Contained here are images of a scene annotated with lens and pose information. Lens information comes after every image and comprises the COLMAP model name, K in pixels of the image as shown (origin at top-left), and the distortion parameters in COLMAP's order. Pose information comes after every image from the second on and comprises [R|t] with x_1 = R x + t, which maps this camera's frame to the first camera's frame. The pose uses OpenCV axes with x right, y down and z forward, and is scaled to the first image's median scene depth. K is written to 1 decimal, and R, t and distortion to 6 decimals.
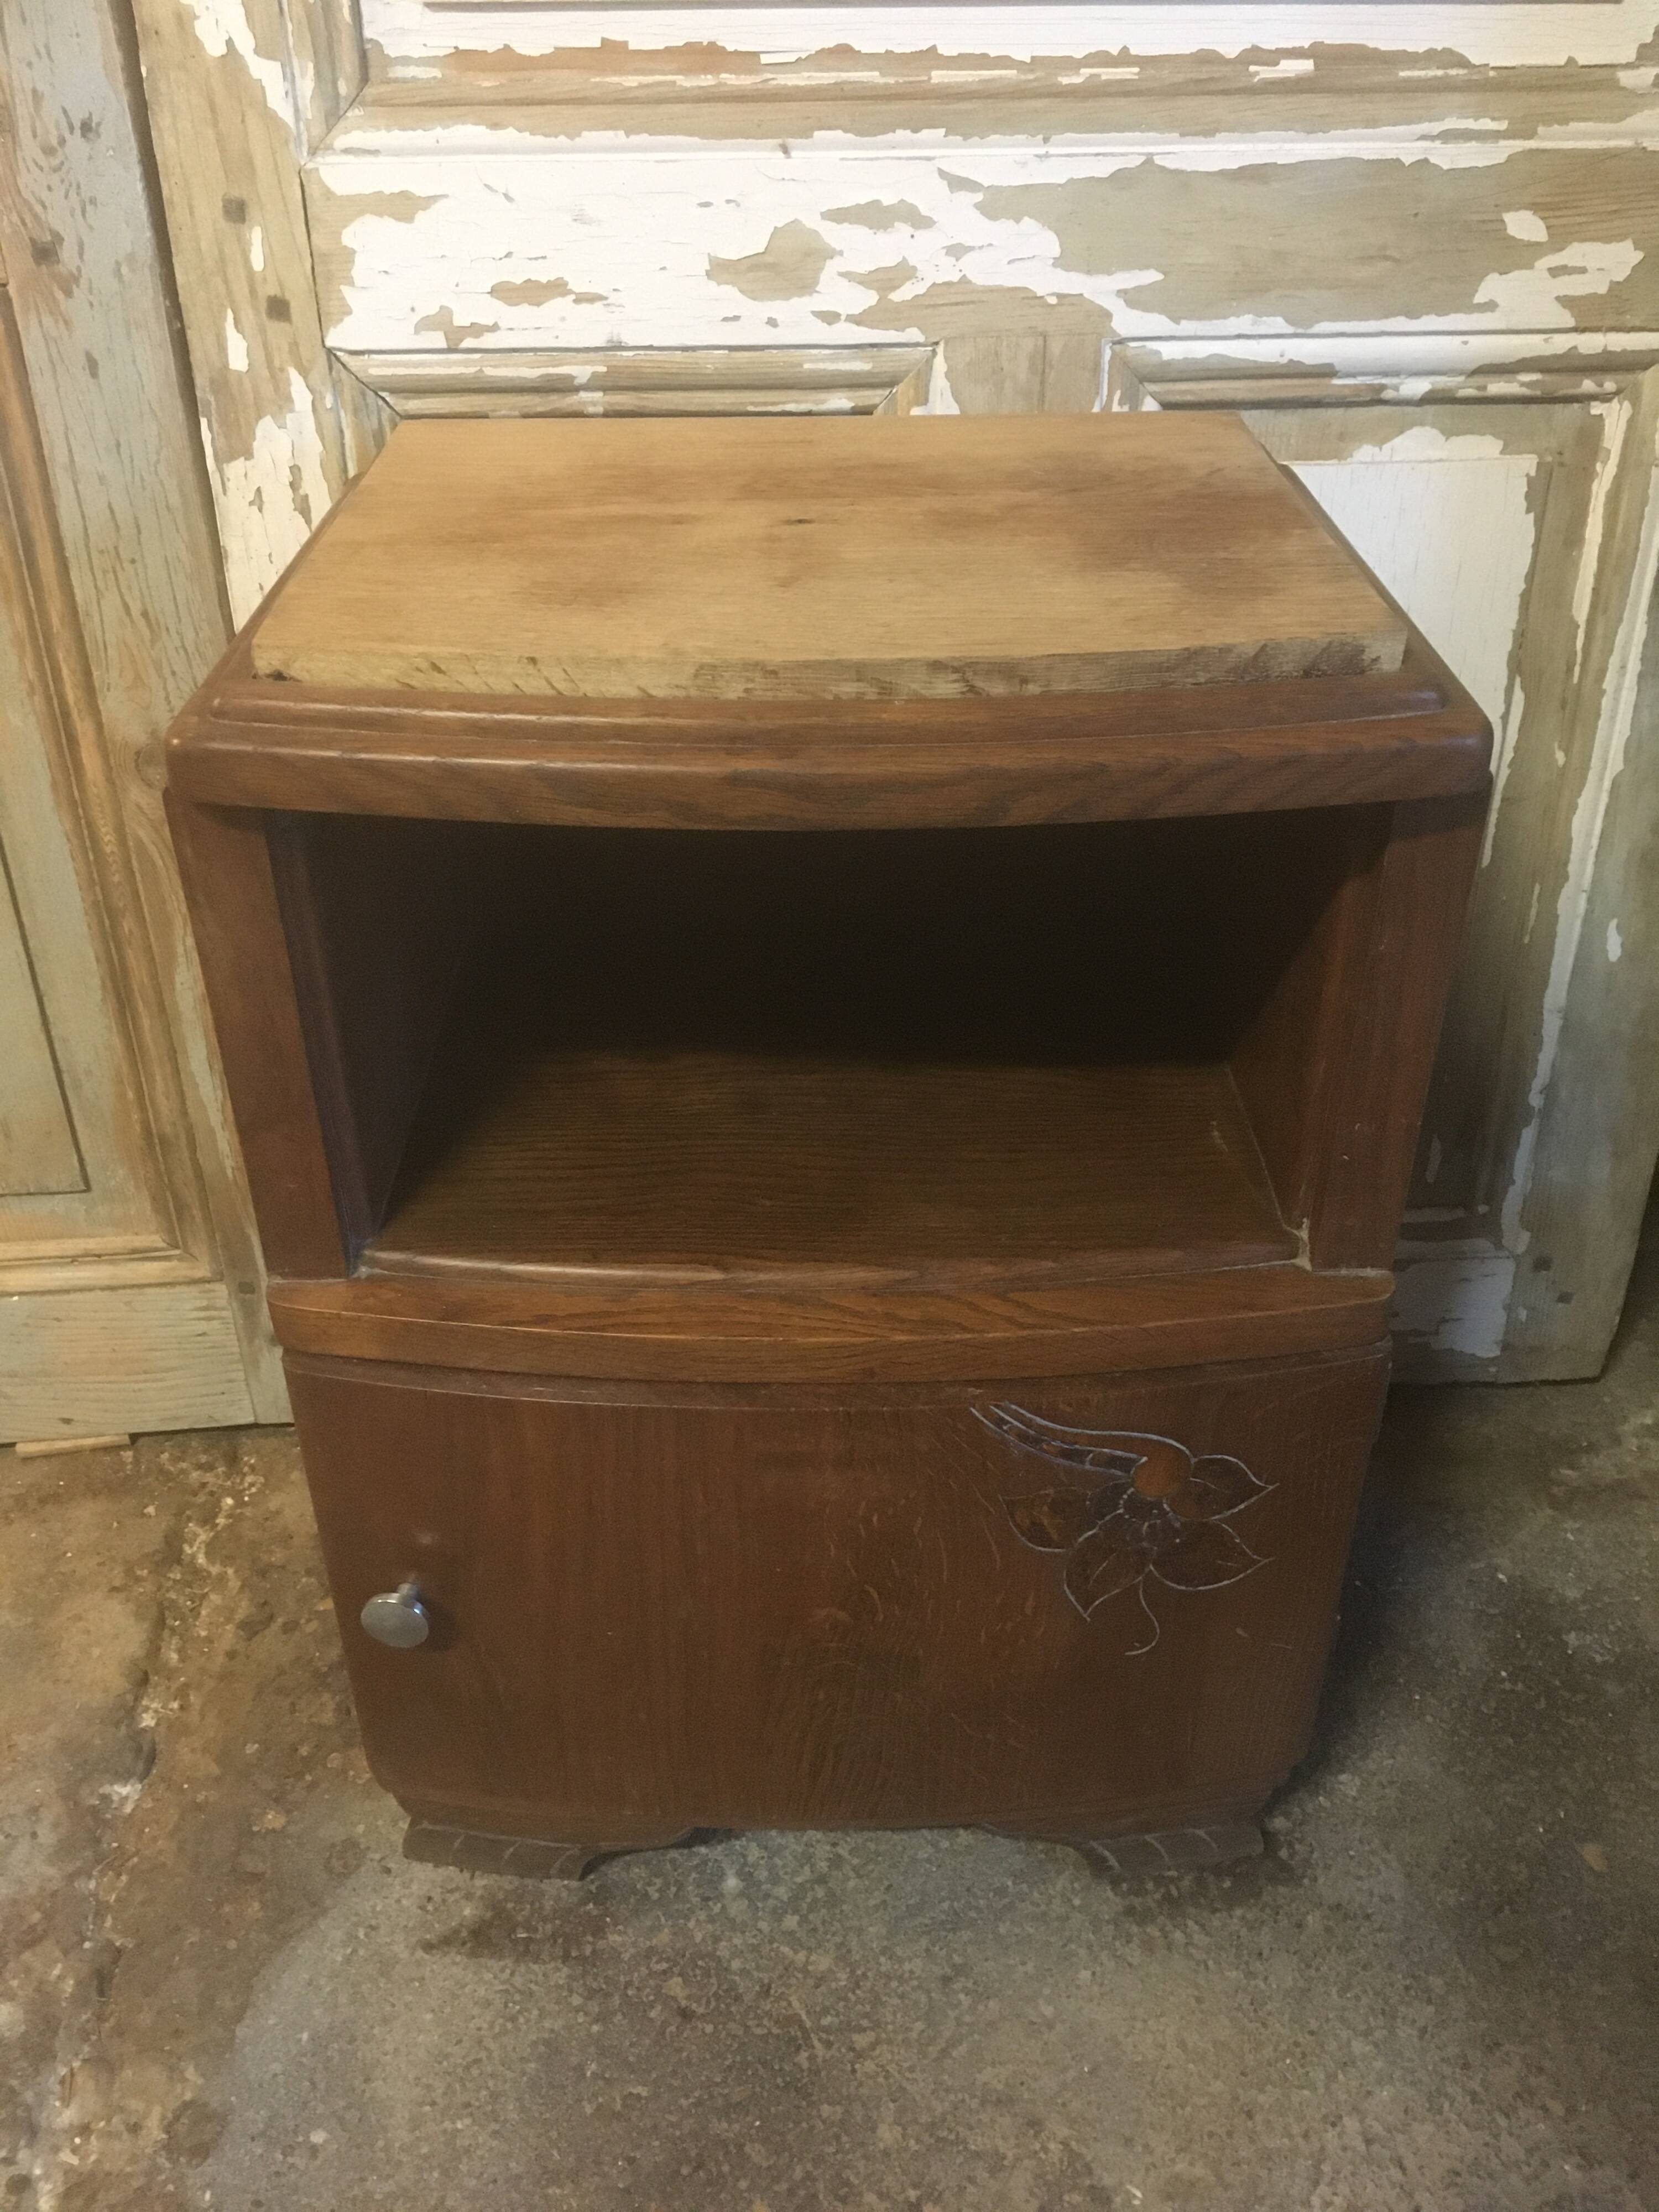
lens RADIAL K [[1886.0, 0, 824.4], [0, 1886.0, 1101.4], [0, 0, 1]] dist [0.077409, -0.108539]
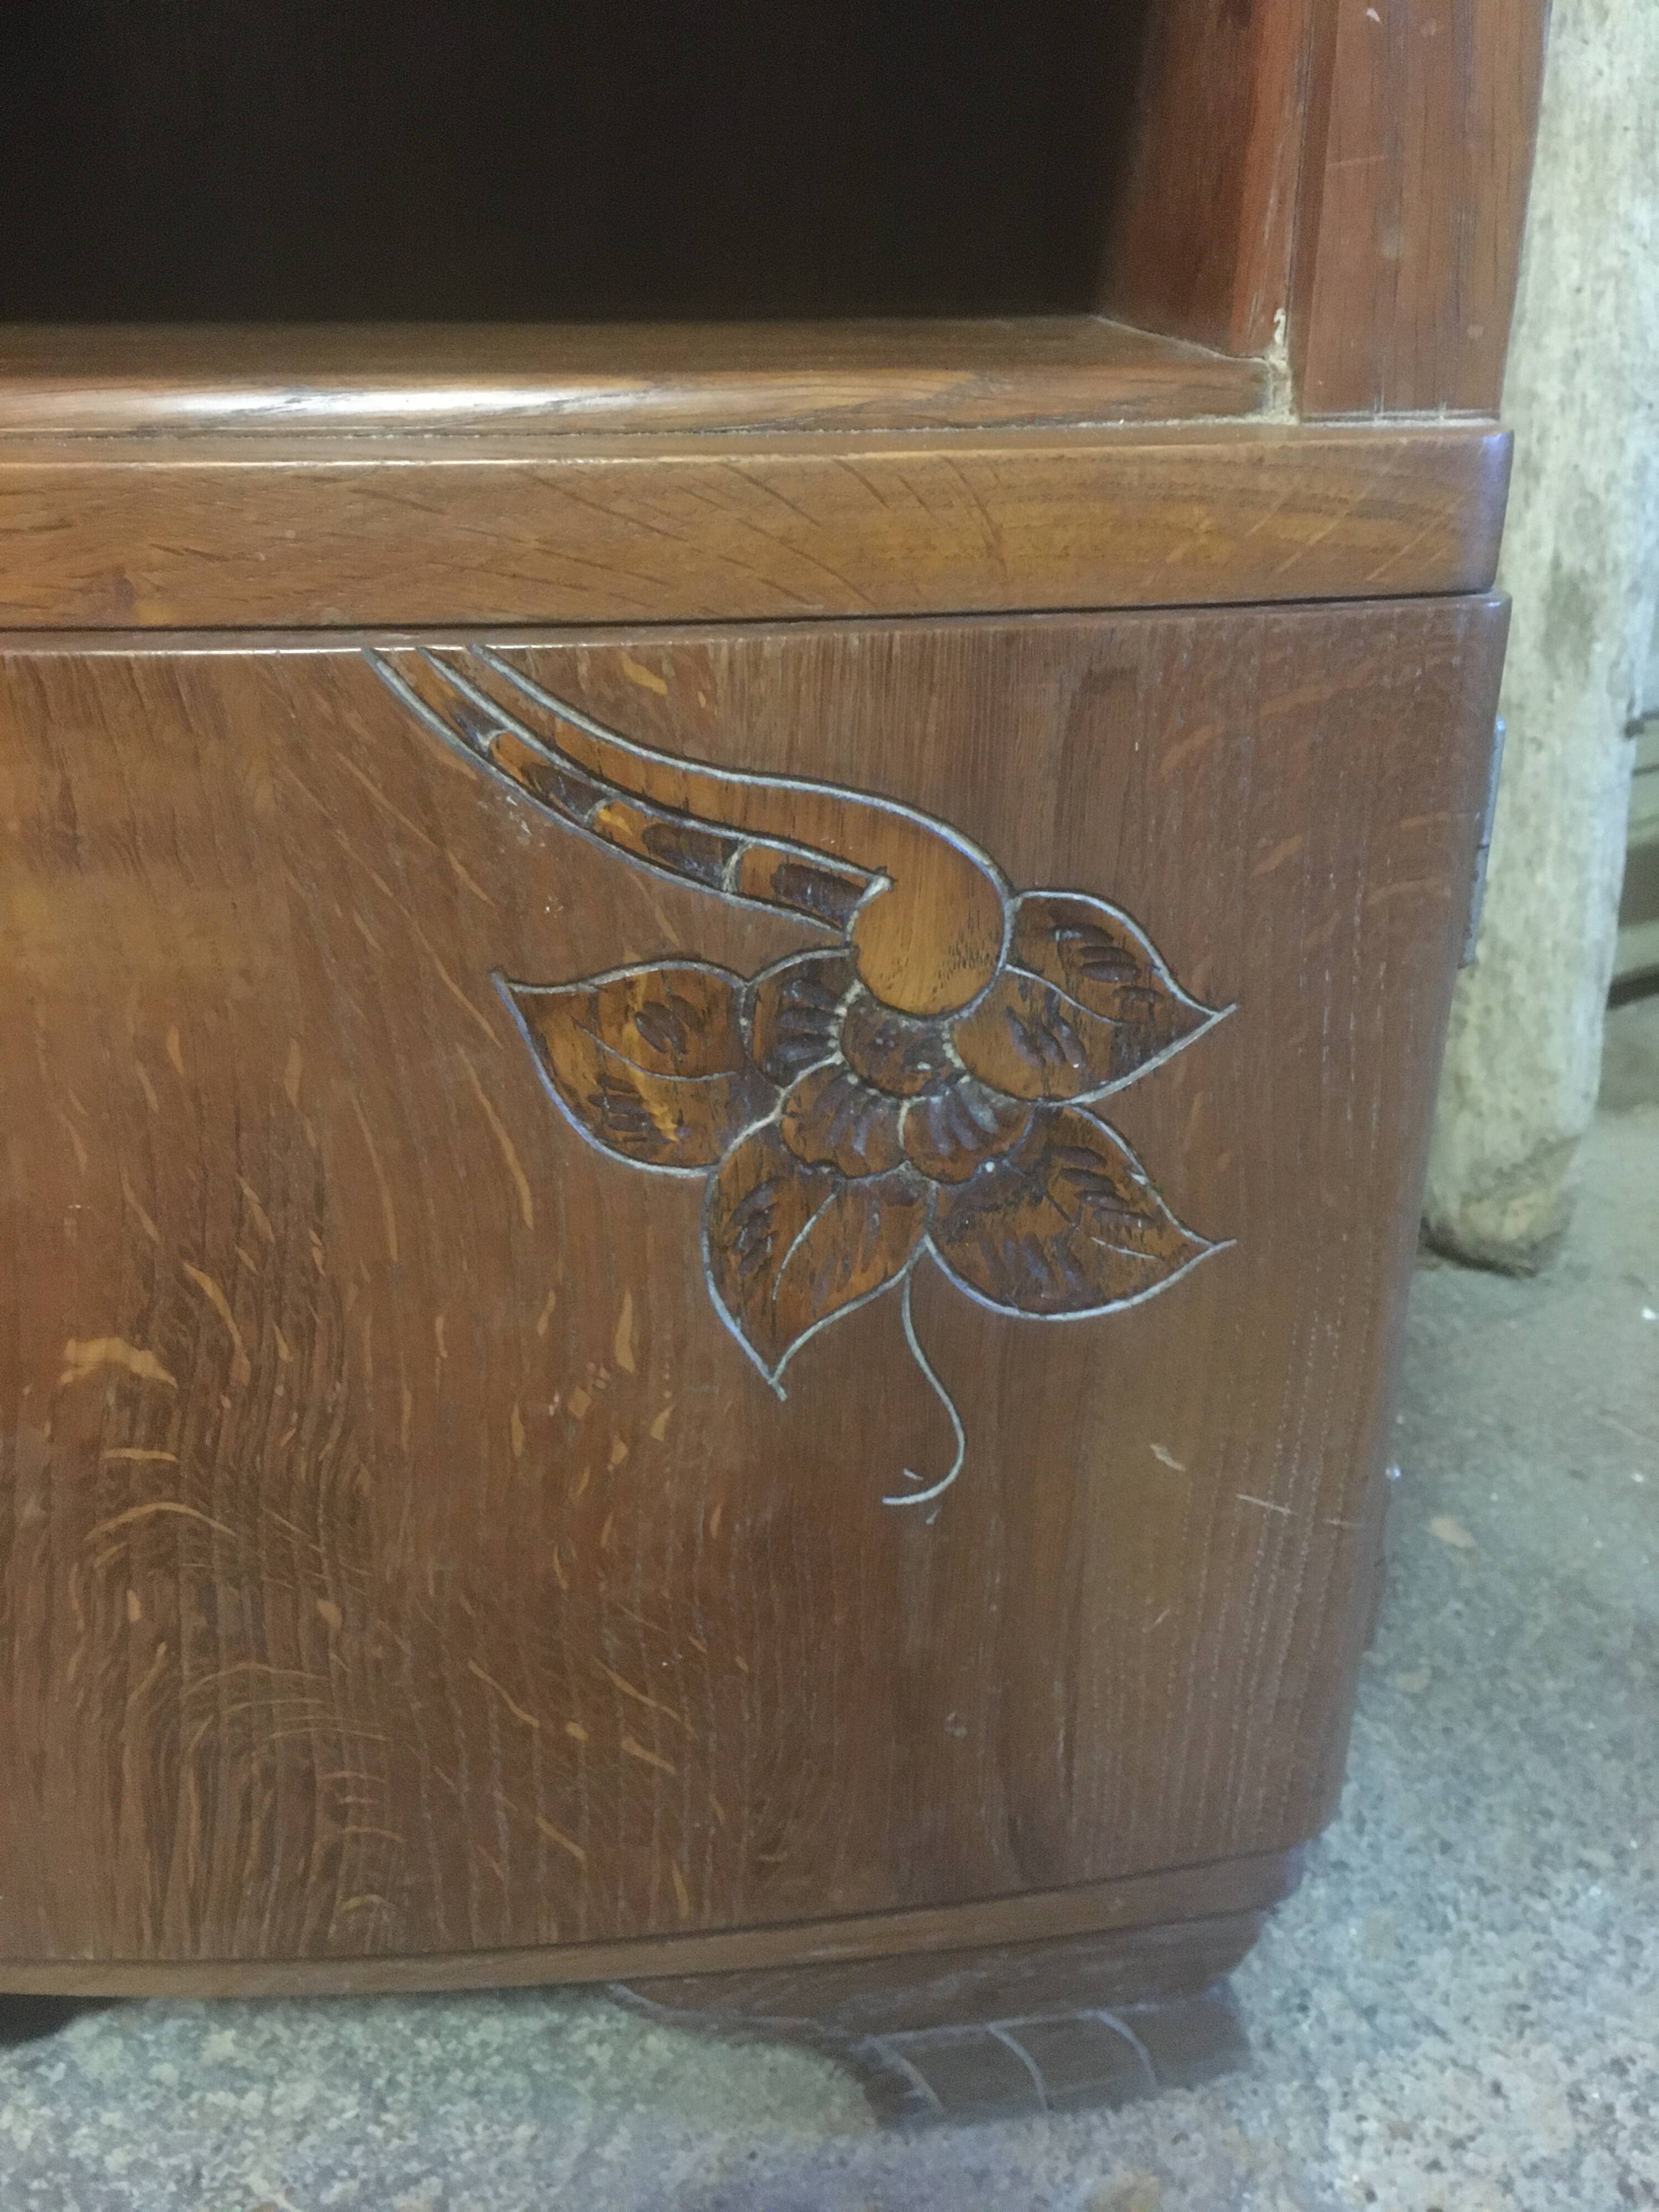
lens RADIAL K [[1886.0, 0, 829.6], [0, 1886.0, 1110.0], [0, 0, 1]] dist [0.077409, -0.108539]
pose [[0.913593, -0.167132, 0.370695, -0.017008], [0.222573, 0.968474, -0.111892, 0.297044], [-0.340307, 0.184730, 0.921990, 0.462021]]
